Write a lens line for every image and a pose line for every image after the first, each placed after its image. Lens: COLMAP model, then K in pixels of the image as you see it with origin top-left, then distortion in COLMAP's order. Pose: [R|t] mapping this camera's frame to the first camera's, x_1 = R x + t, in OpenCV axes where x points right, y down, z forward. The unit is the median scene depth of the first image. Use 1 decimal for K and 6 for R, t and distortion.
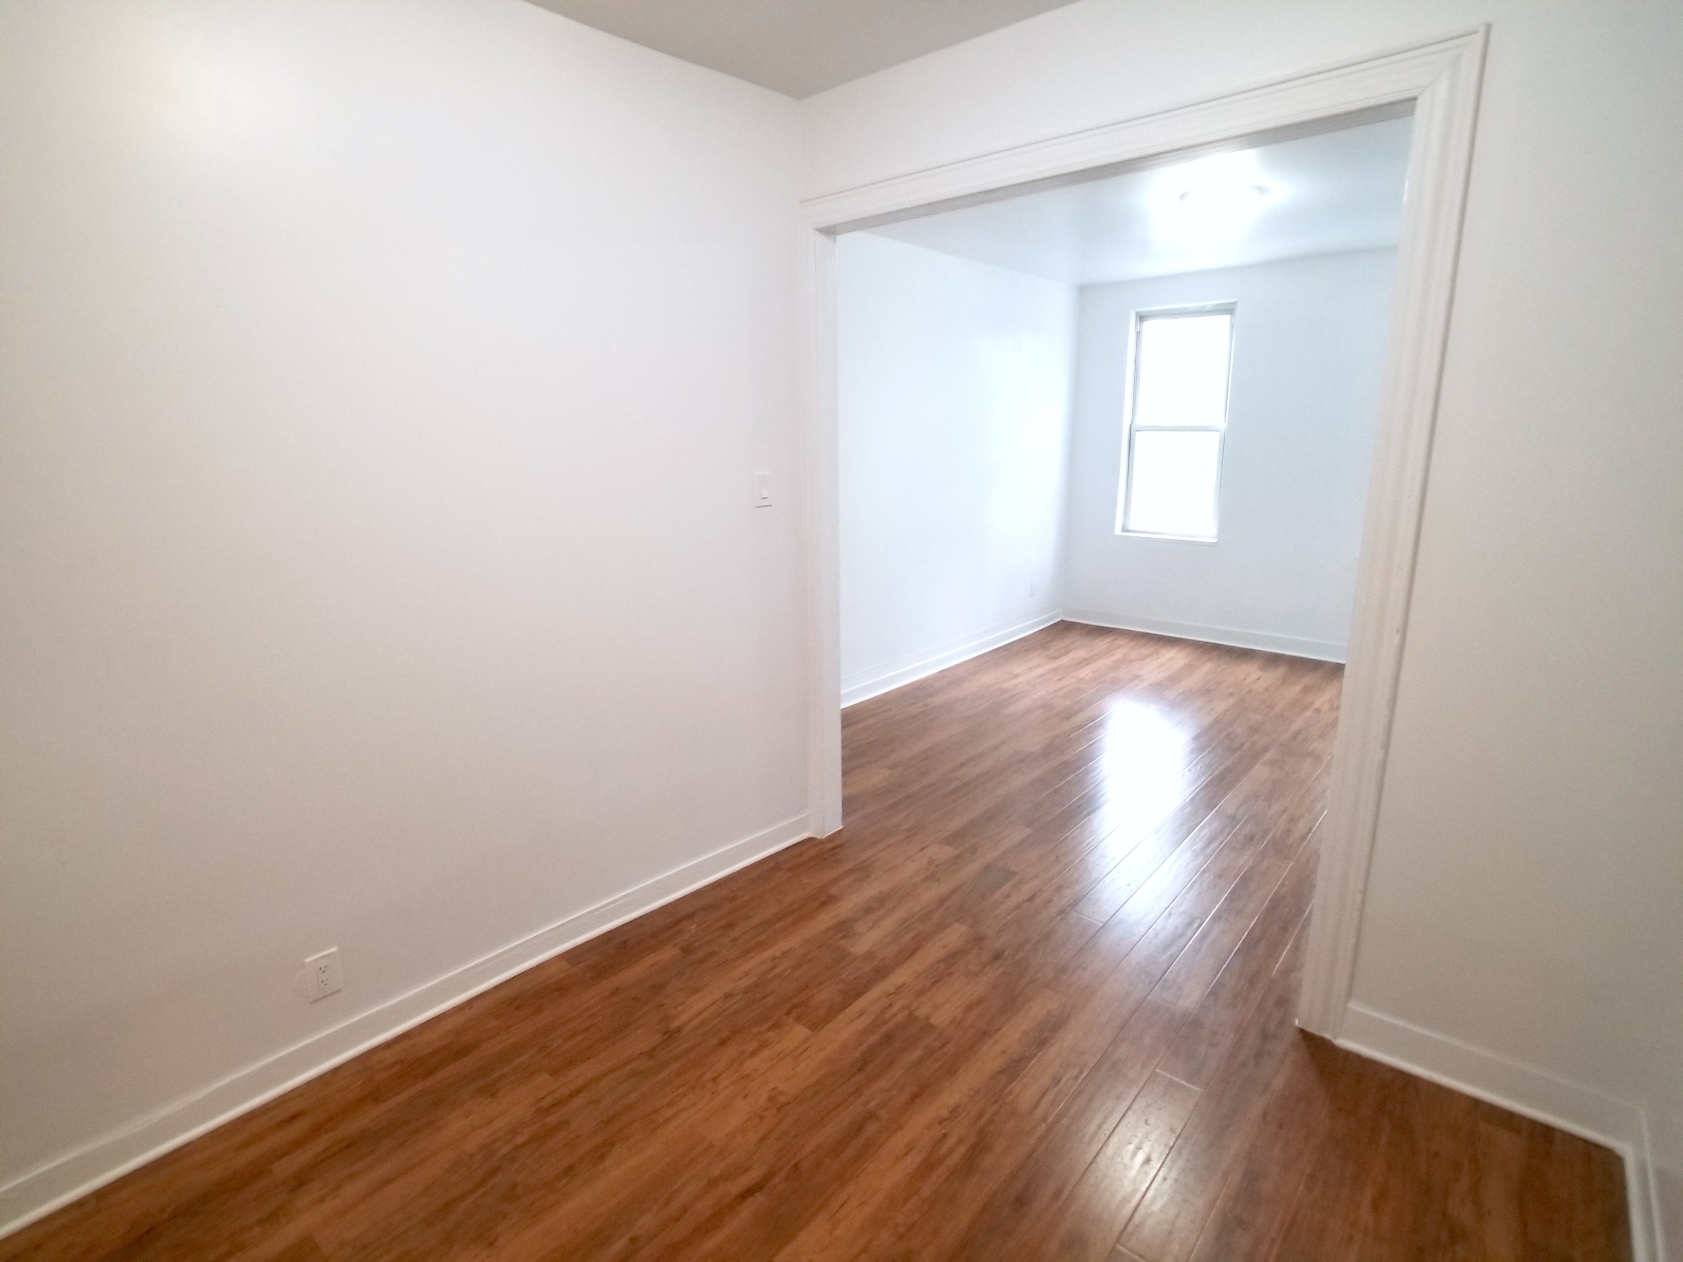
lens RADIAL K [[848.9, 0, 843.1], [0, 848.9, 628.0], [0, 0, 1]] dist [-0.008583, -0.000555]
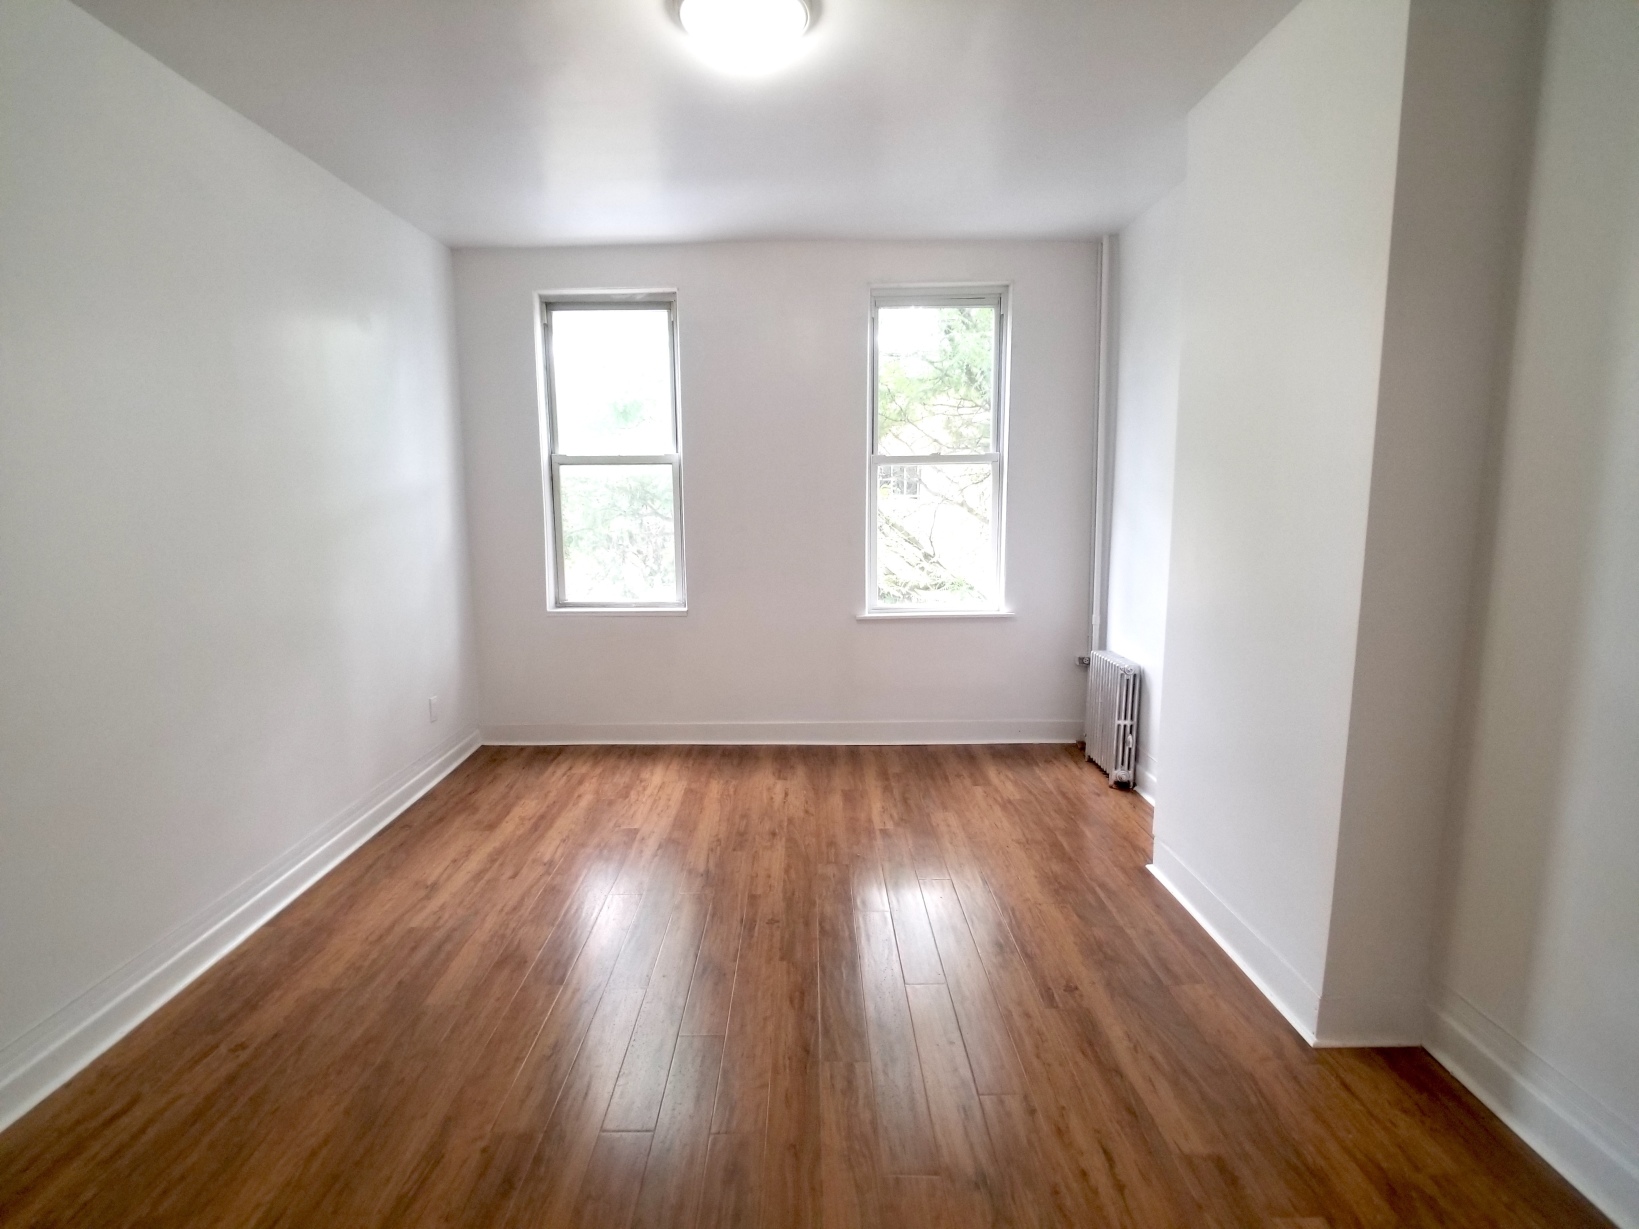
lens RADIAL K [[826.8, 0, 787.0], [0, 826.8, 597.9], [0, 0, 1]] dist [-0.008583, -0.000555]
pose [[0.780338, -0.084313, 0.619648, 0.070890], [0.149887, 0.987204, -0.054431, -0.068413], [-0.607129, 0.135352, 0.782990, 0.436891]]
